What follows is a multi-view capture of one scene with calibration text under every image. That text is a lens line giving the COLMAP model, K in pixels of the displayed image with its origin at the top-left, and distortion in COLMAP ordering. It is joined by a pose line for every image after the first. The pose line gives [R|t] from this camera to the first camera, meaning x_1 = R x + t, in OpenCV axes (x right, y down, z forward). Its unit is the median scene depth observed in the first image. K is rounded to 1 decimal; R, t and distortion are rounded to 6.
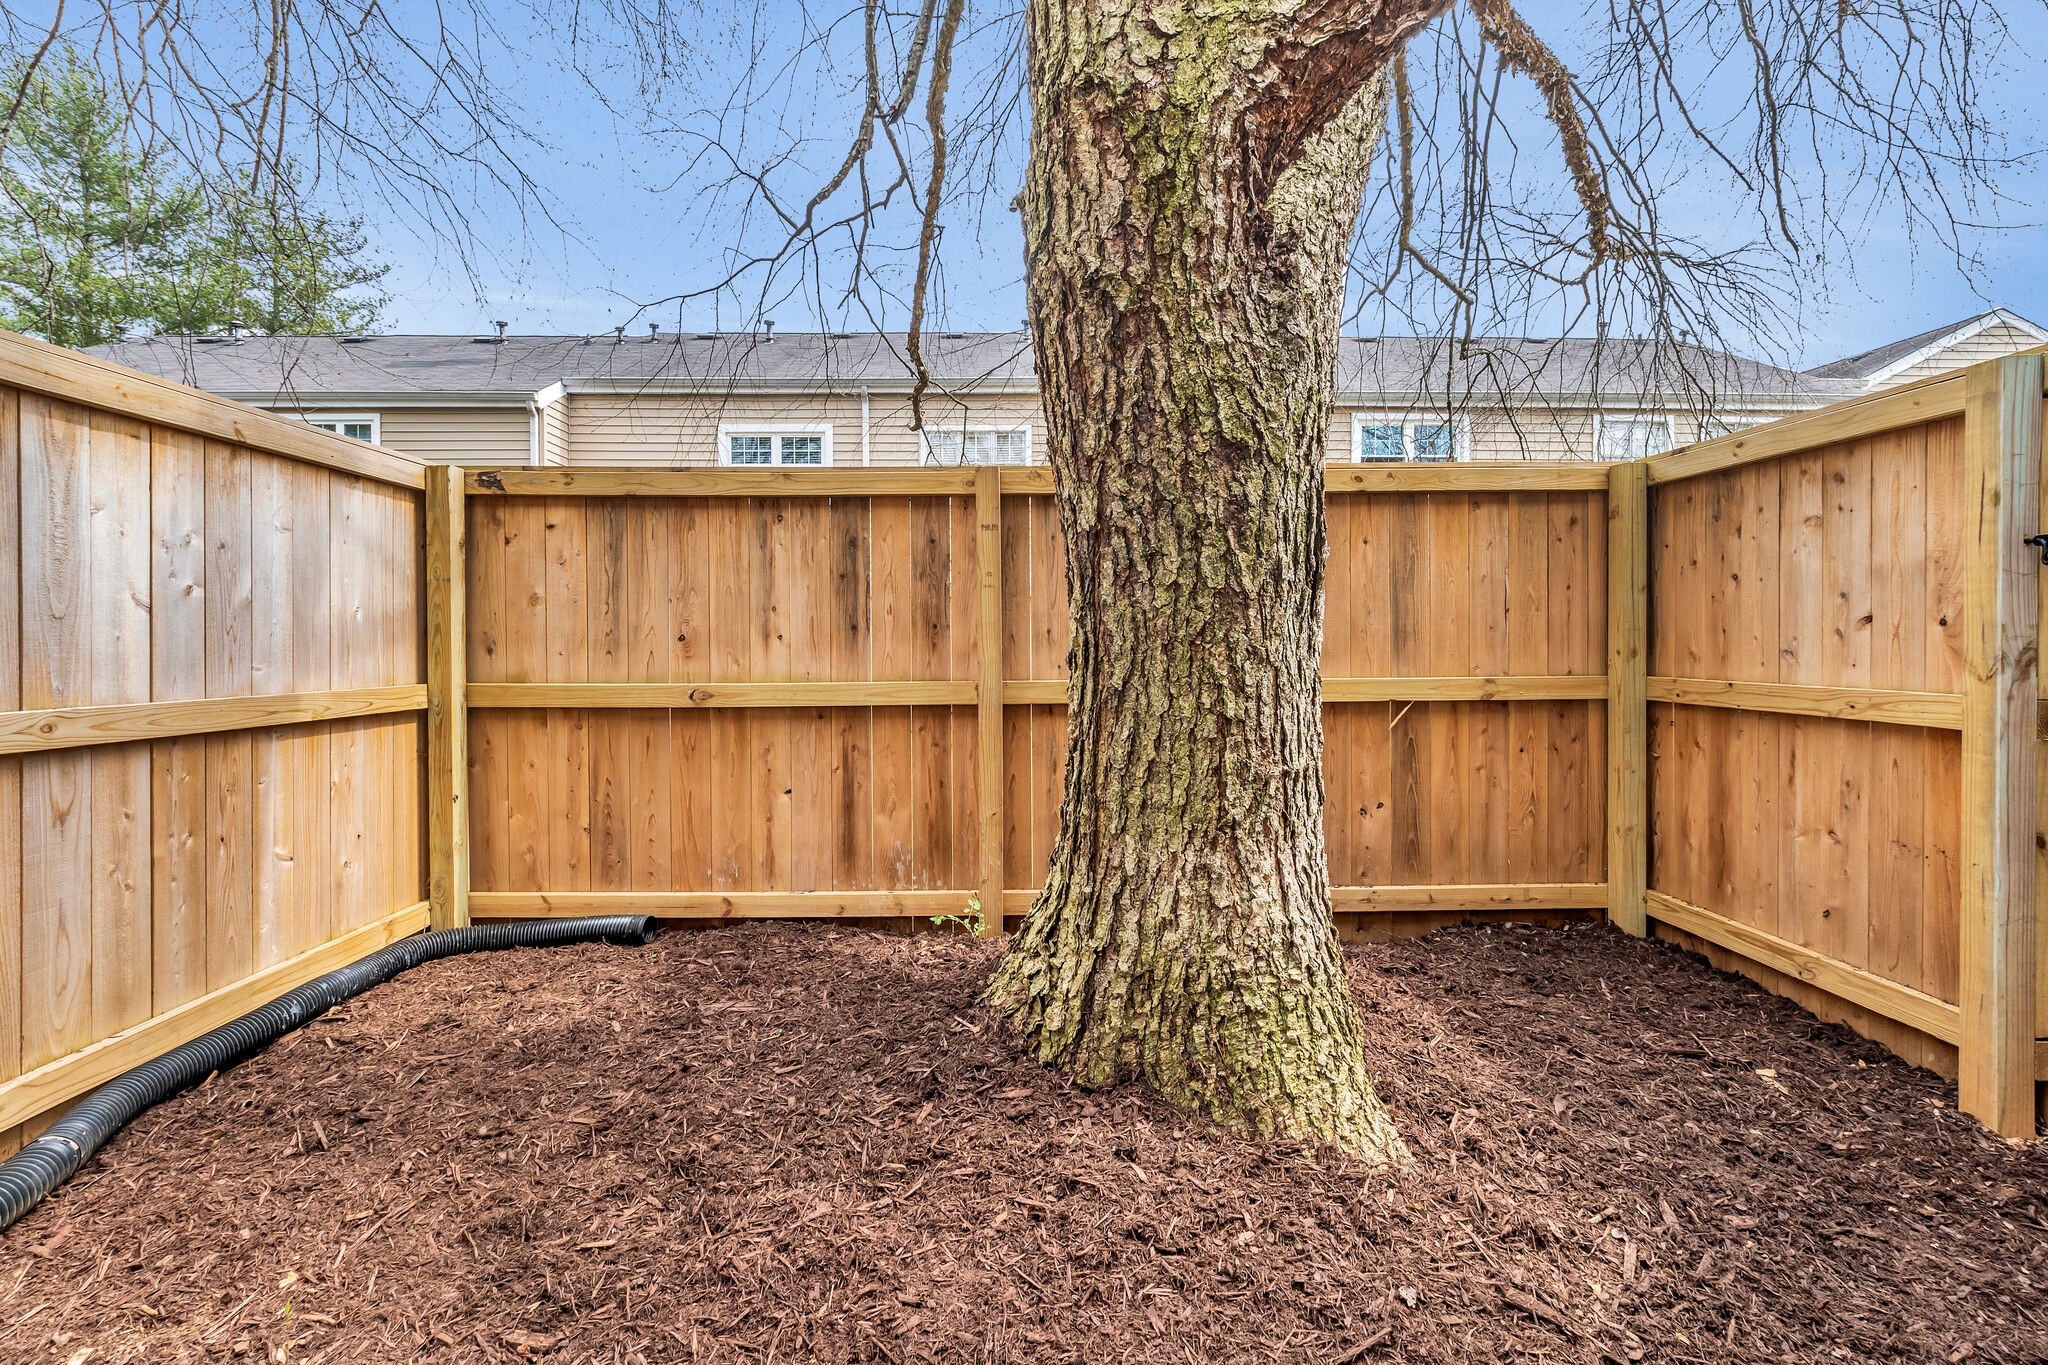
lens RADIAL K [[934.3, 0, 1021.9], [0, 934.3, 663.5], [0, 0, 1]] dist [0.000056, 0.000019]
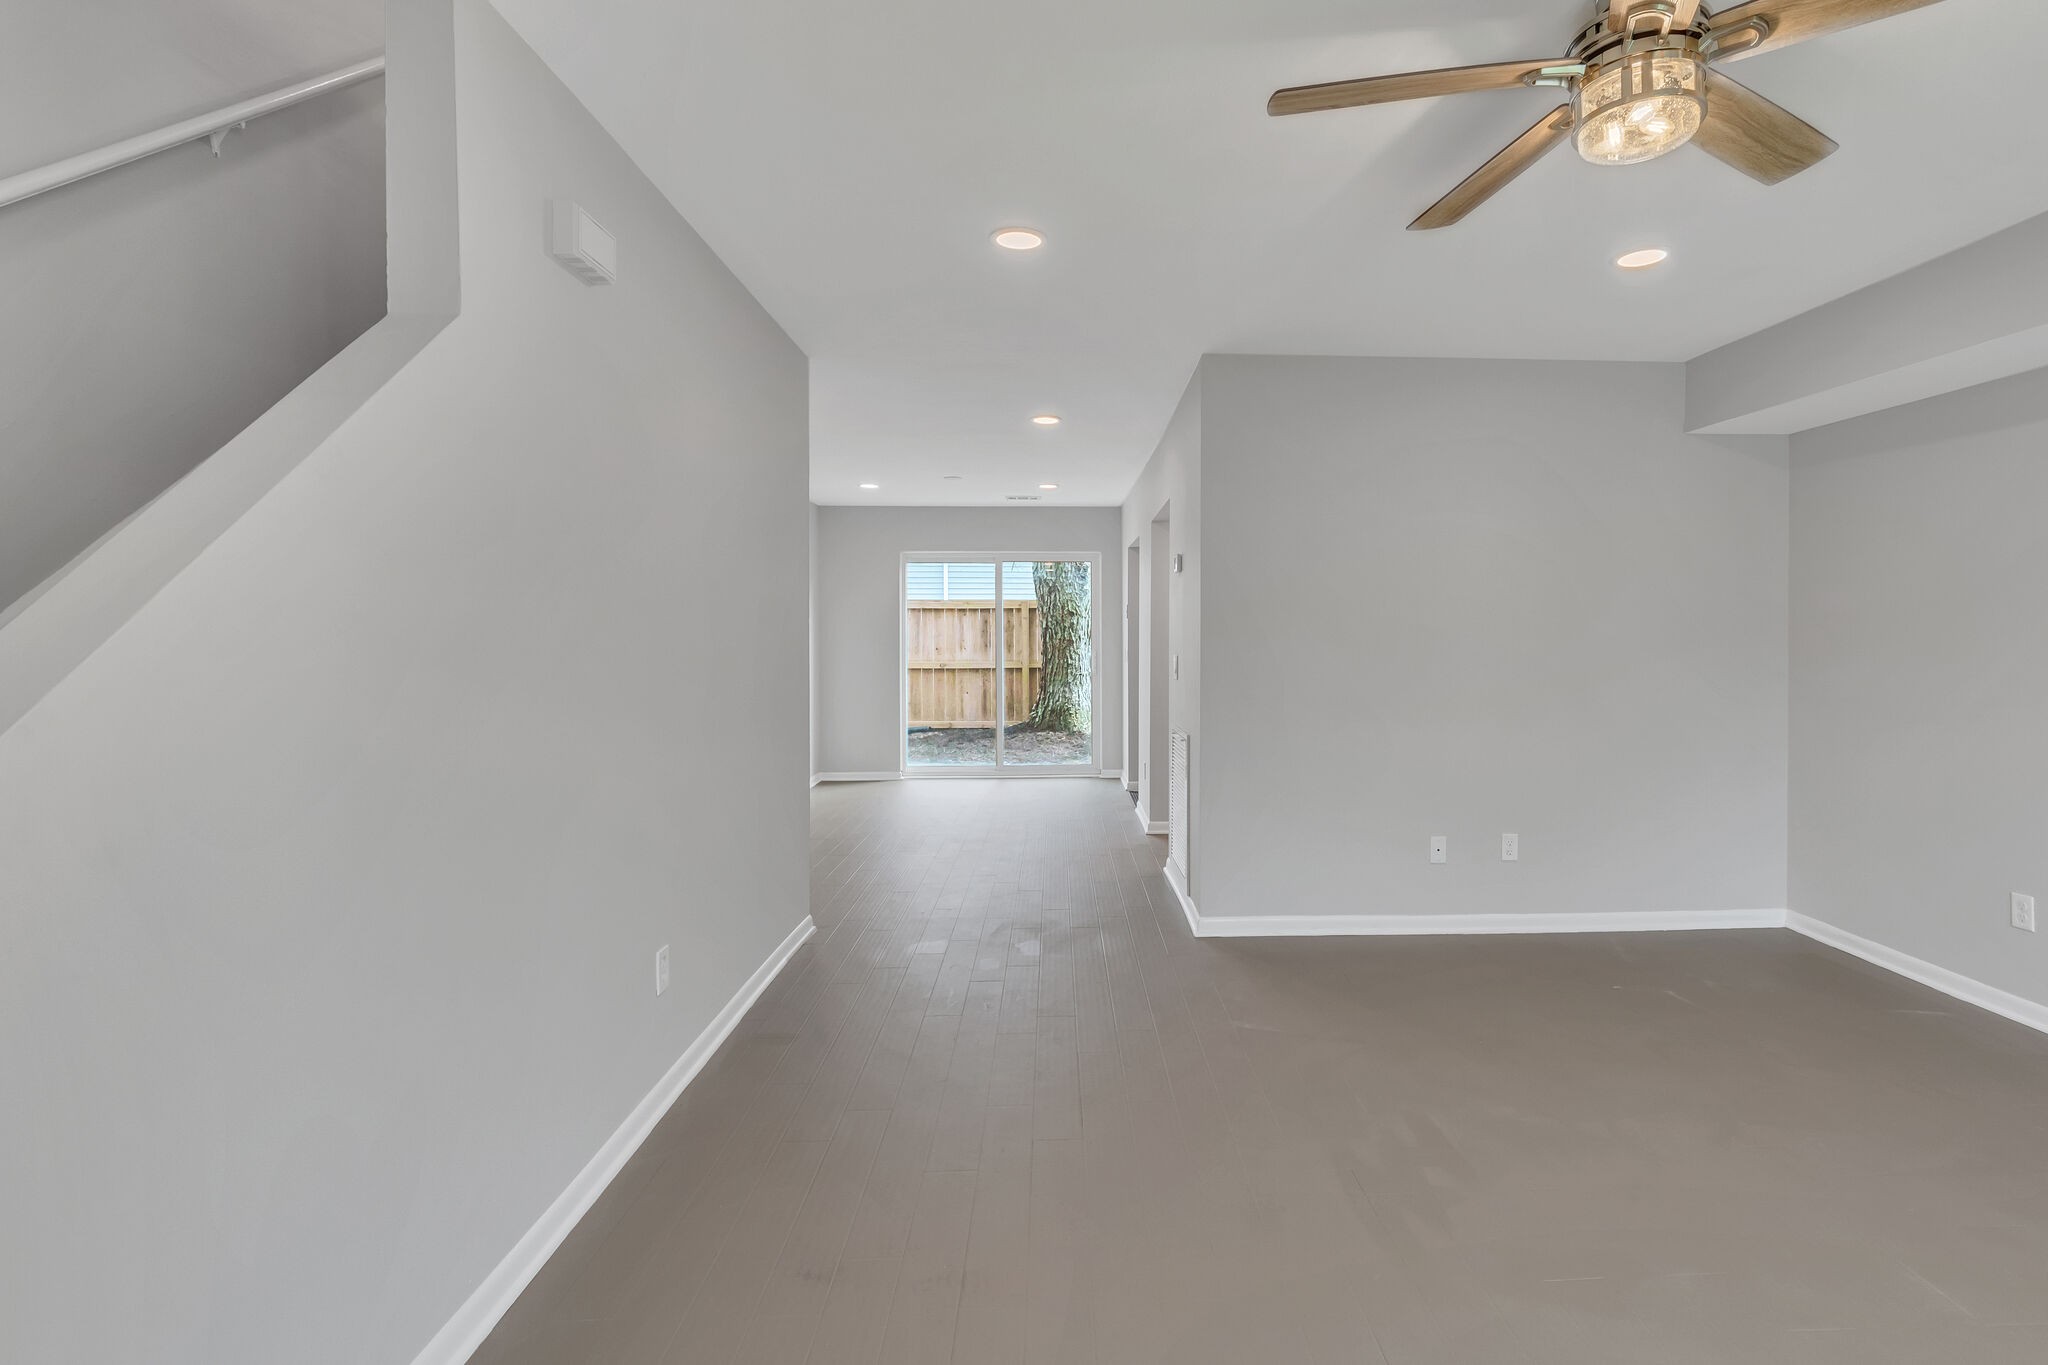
lens RADIAL K [[934.3, 0, 1025.2], [0, 934.3, 673.9], [0, 0, 1]] dist [0.000056, 0.000019]
pose [[0.999418, 0.002586, -0.034009, 0.085120], [-0.002514, 0.999995, 0.002144, 0.060809], [0.034014, -0.002057, 0.999419, -2.510141]]
